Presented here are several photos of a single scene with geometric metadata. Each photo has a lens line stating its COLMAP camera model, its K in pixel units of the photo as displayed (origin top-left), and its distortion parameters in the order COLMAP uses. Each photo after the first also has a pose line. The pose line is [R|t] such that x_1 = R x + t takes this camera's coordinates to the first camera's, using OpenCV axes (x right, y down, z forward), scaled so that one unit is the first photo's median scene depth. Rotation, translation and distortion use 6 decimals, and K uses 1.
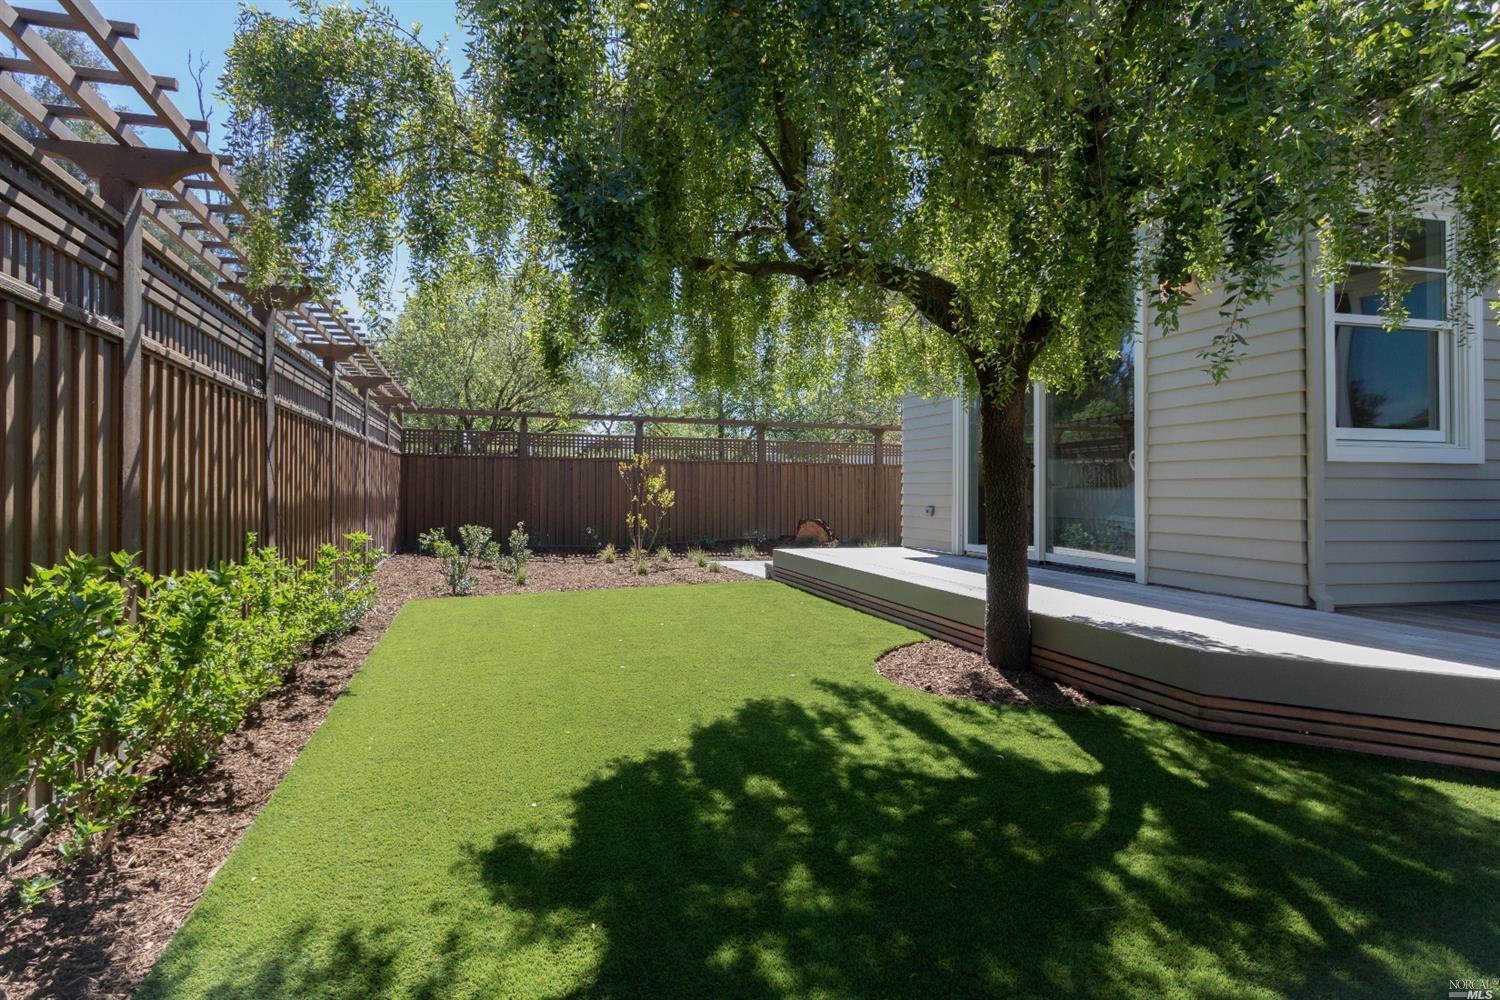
lens RADIAL K [[947.9, 0, 750.0], [0, 947.9, 500.0], [0, 0, 1]] dist [-0.000144, -0.000232]
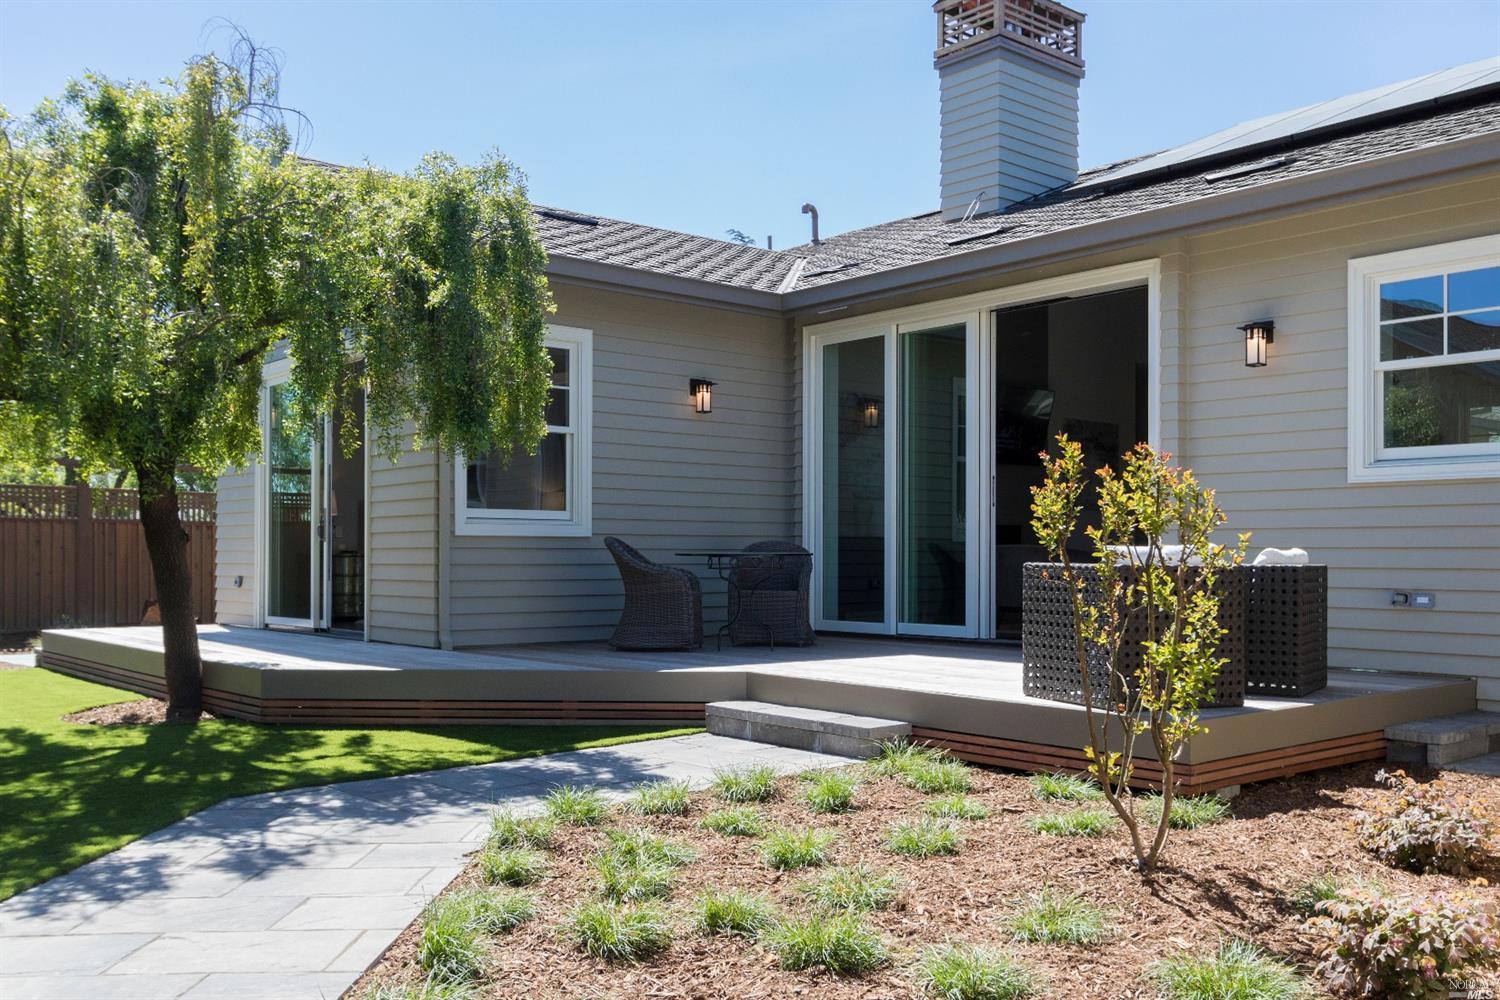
lens RADIAL K [[1342.4, 0, 750.5], [0, 1342.4, 549.3], [0, 0, 1]] dist [0.012289, 0.007363]
pose [[0.903049, -0.006047, 0.429496, 0.185407], [0.012822, 0.999835, -0.012883, 0.007534], [-0.429347, 0.017141, 0.902977, -0.820644]]
